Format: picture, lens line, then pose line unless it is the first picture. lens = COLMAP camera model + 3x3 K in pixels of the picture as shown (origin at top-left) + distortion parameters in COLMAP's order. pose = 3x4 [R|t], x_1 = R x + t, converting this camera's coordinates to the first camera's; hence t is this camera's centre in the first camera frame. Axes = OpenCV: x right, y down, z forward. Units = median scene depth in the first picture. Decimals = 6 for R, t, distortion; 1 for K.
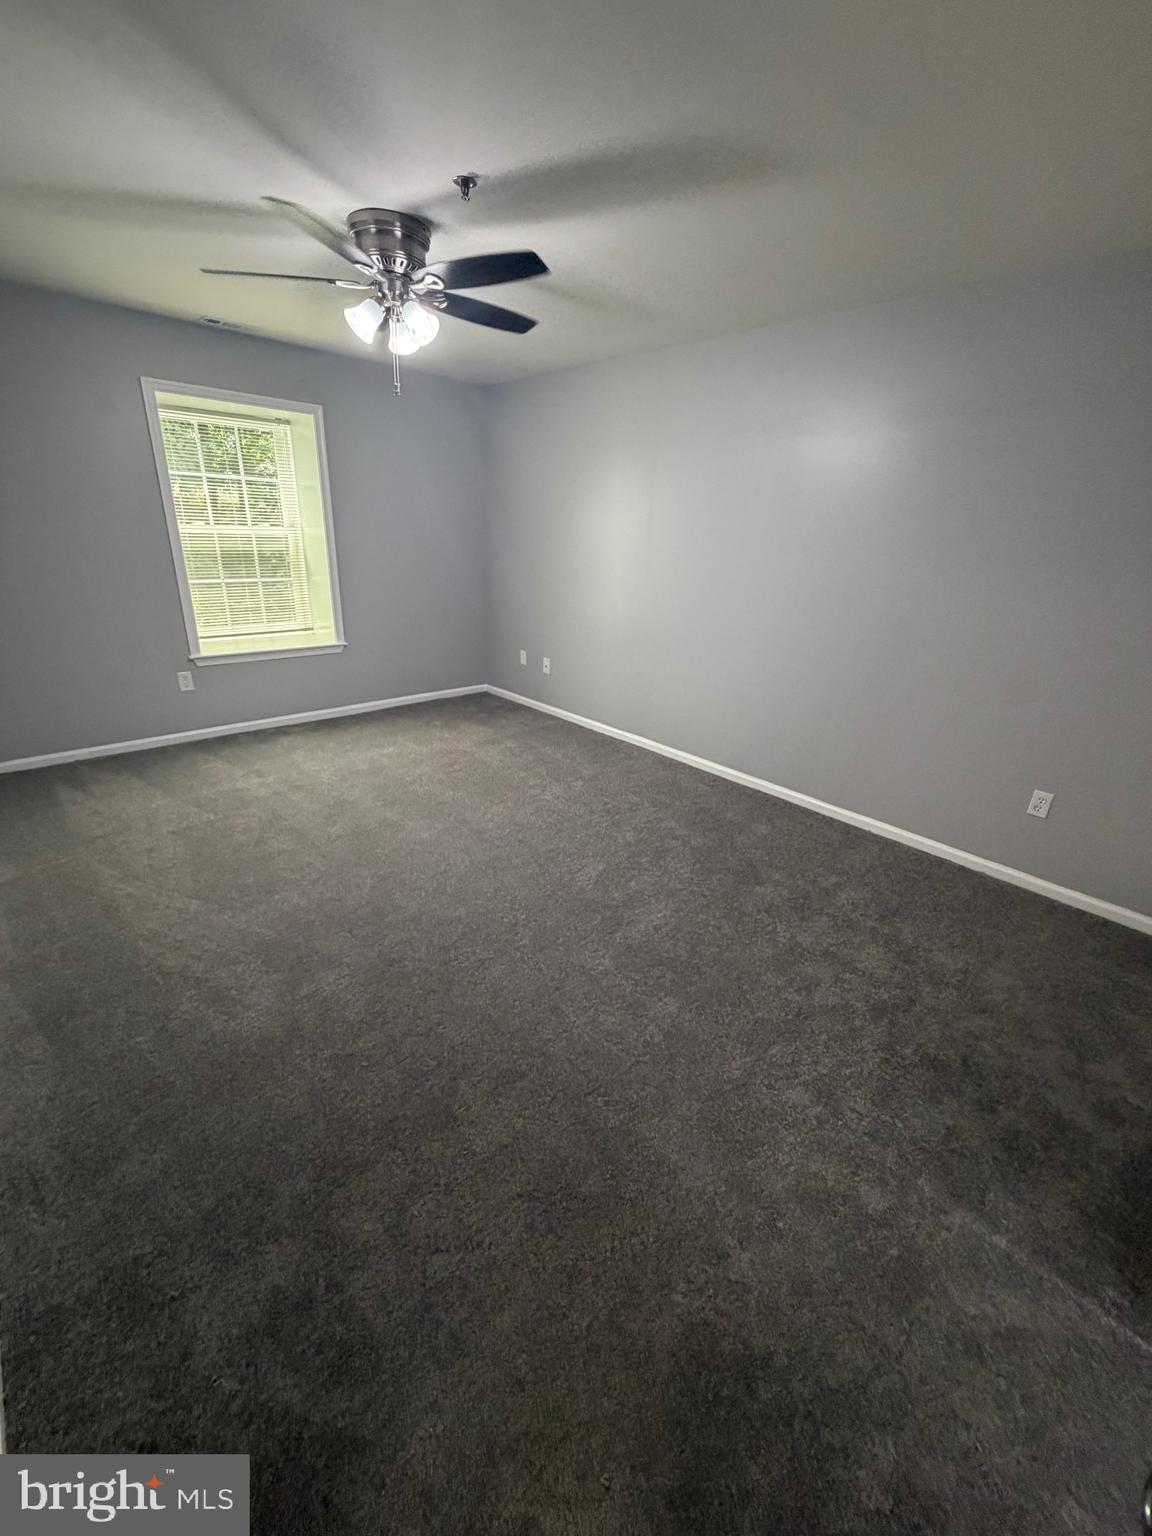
lens RADIAL K [[616.5, 0, 586.3], [0, 616.5, 761.4], [0, 0, 1]] dist [0.002228, 0.001385]
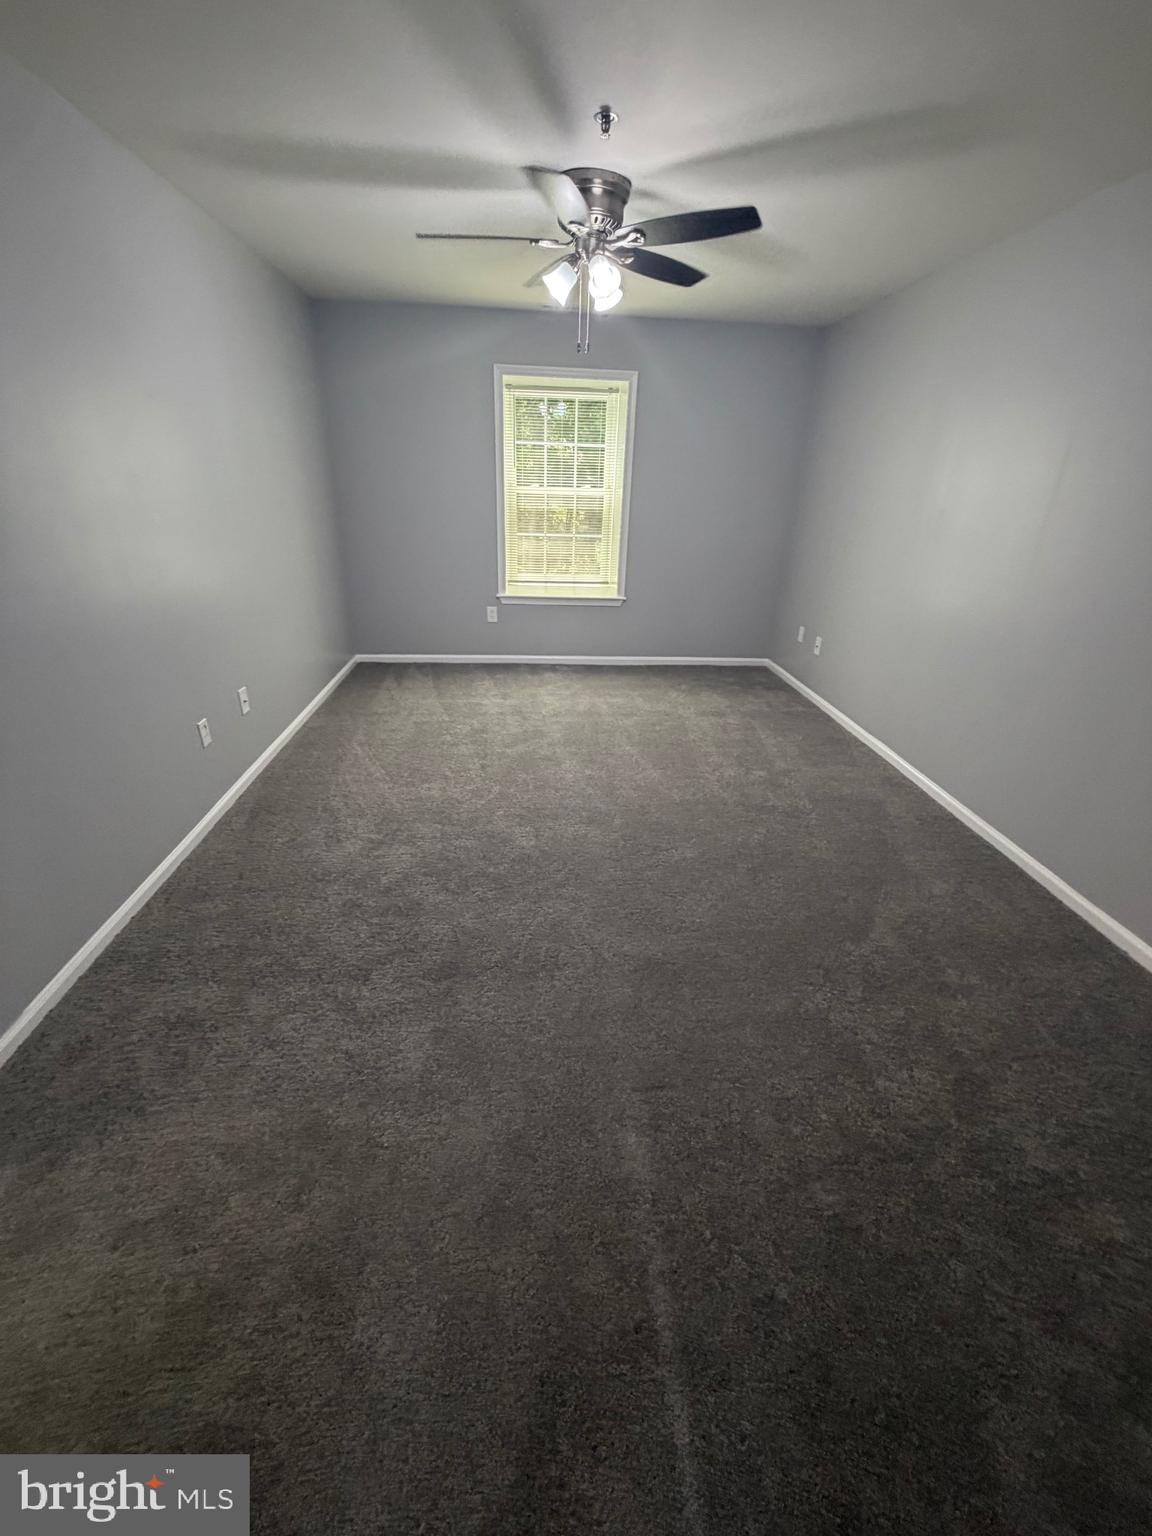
lens RADIAL K [[616.5, 0, 550.2], [0, 616.5, 754.4], [0, 0, 1]] dist [0.002228, 0.001385]
pose [[0.780126, 0.244006, -0.576077, 0.248078], [-0.223570, 0.968735, 0.107562, -0.018570], [0.584311, 0.044881, 0.810288, 0.086681]]
